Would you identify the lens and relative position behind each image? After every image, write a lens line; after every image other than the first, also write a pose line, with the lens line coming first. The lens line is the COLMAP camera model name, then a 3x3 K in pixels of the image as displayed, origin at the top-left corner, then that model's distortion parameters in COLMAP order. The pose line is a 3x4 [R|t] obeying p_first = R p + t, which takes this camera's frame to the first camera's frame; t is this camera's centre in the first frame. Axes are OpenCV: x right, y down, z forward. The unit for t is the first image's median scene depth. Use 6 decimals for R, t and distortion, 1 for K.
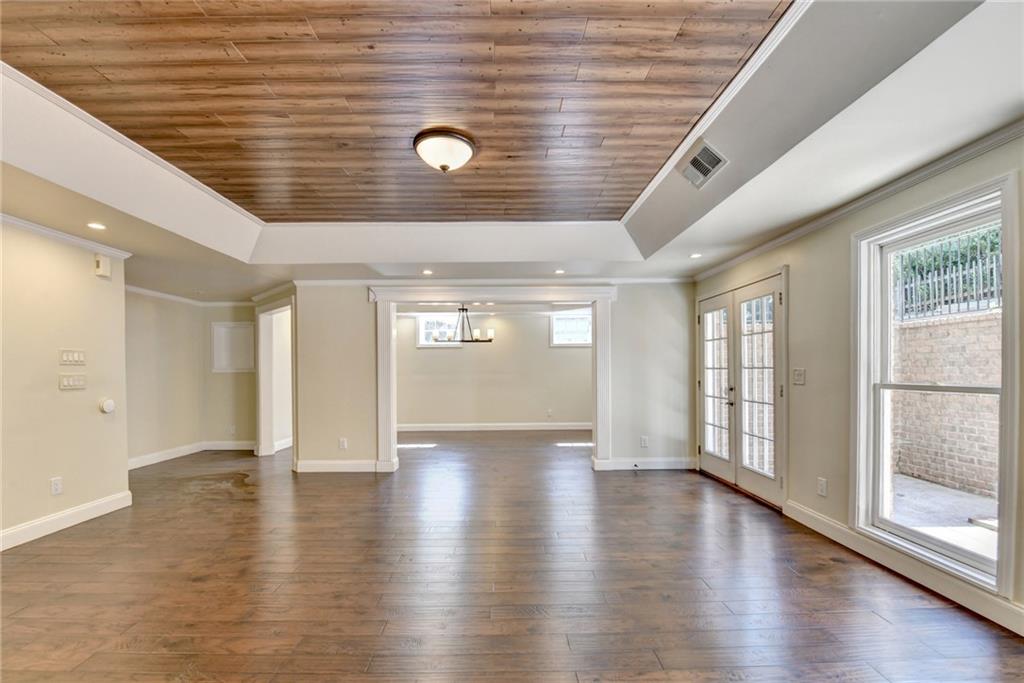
lens RADIAL K [[419.9, 0, 495.6], [0, 419.9, 363.5], [0, 0, 1]] dist [0.014872, 0.000158]
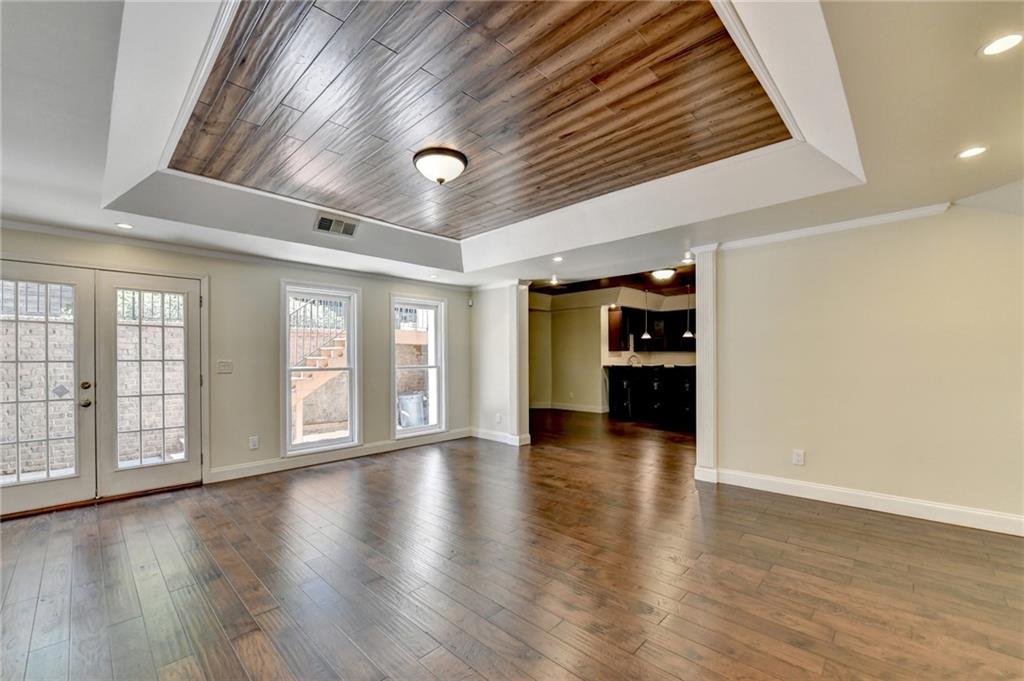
lens RADIAL K [[423.6, 0, 513.9], [0, 423.6, 350.7], [0, 0, 1]] dist [-0.016084, -0.001368]
pose [[-0.711080, 0.008330, 0.703062, -0.984846], [0.003266, 0.999958, -0.008544, -0.010586], [-0.703103, -0.003779, -0.711078, 1.562380]]
